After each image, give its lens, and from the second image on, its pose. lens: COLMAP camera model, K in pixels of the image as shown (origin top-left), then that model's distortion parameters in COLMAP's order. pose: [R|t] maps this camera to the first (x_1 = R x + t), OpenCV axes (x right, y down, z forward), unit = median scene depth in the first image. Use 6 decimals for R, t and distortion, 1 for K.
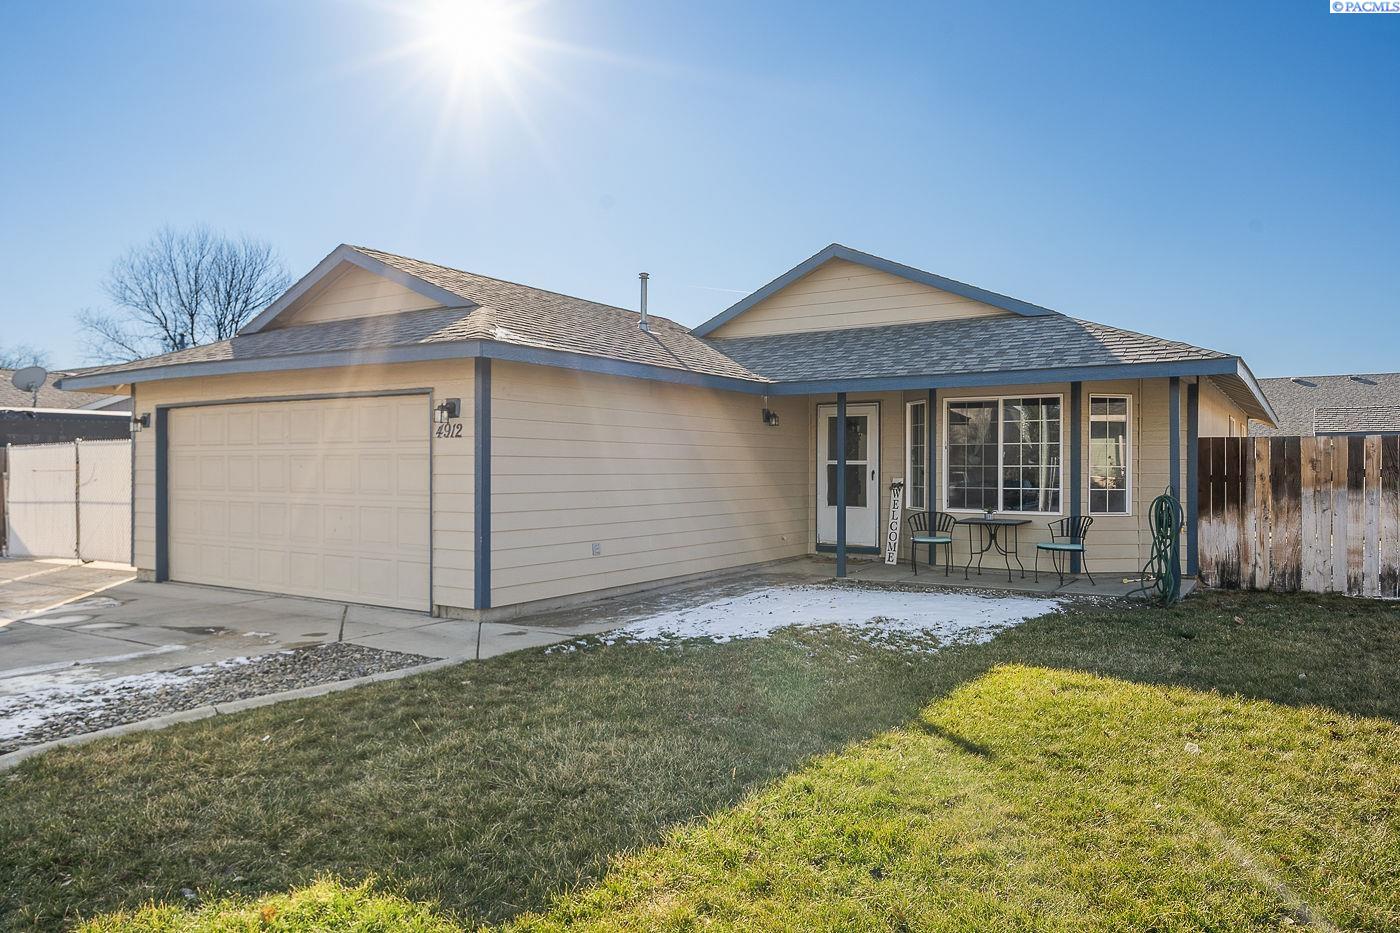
lens RADIAL K [[959.6, 0, 701.6], [0, 959.6, 469.8], [0, 0, 1]] dist [0.000628, 0.000925]
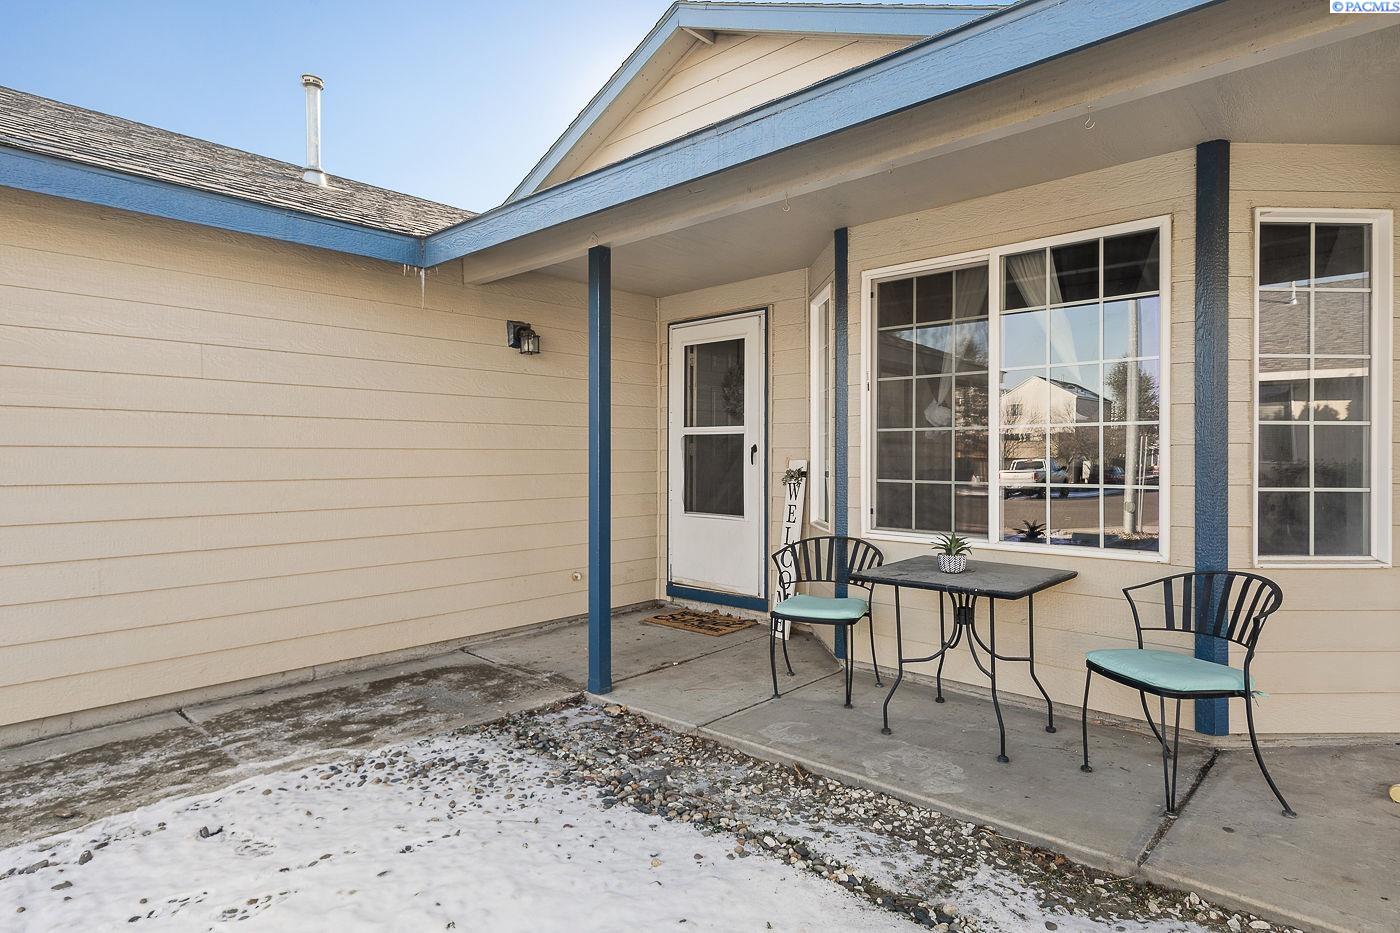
lens RADIAL K [[772.3, 0, 706.9], [0, 772.3, 456.0], [0, 0, 1]] dist [0.007930, 0.000530]
pose [[0.986571, -0.000854, -0.163328, 0.248686], [-0.000130, 0.999982, -0.006018, 0.010085], [0.163330, 0.005958, 0.986554, 0.674028]]
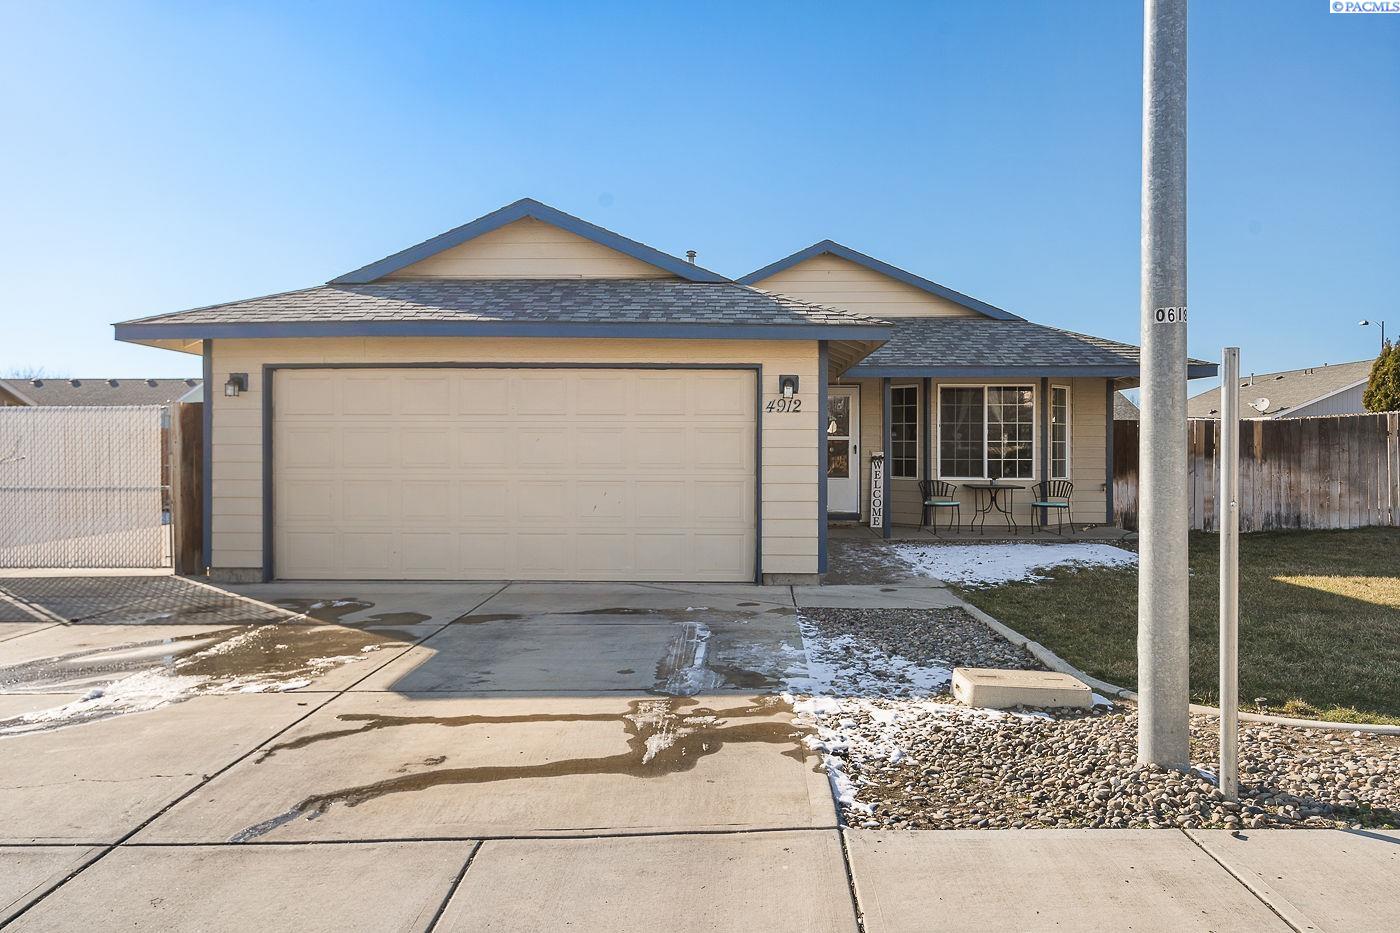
lens RADIAL K [[1059.4, 0, 692.1], [0, 1059.4, 463.2], [0, 0, 1]] dist [0.030077, 0.004344]
pose [[0.850663, -0.009014, 0.525635, -0.720114], [0.001885, 0.999899, 0.014096, 0.004234], [-0.525709, -0.011000, 0.850594, 0.047710]]
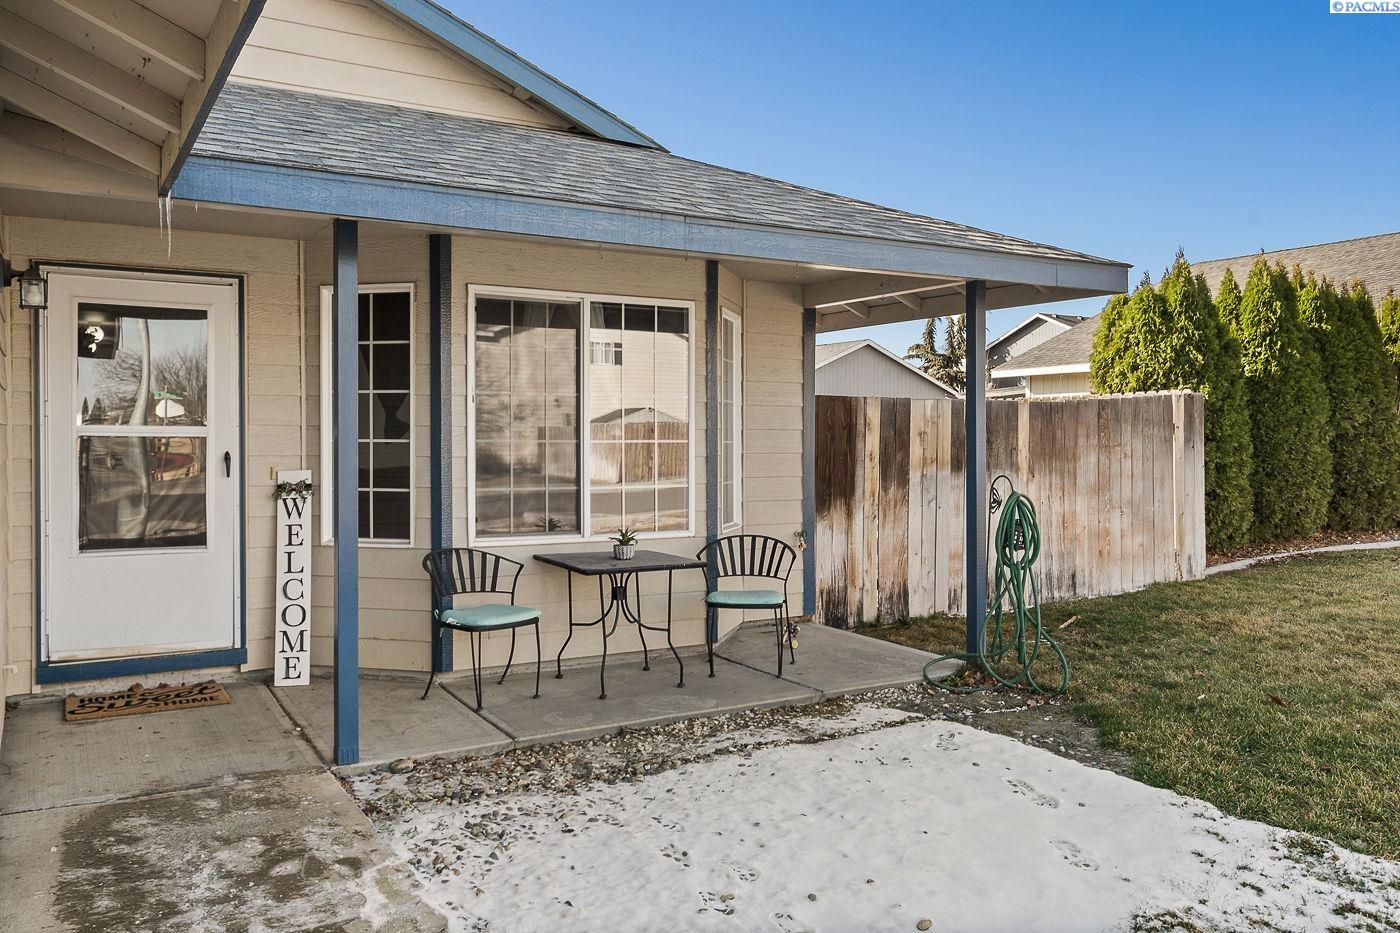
lens RADIAL K [[1119.3, 0, 698.6], [0, 1119.3, 453.1], [0, 0, 1]] dist [0.009128, -0.004284]
pose [[0.439754, -0.012968, 0.898024, -0.162734], [0.001218, 0.999903, 0.013843, -0.005523], [-0.898117, -0.004993, 0.439728, 0.710402]]
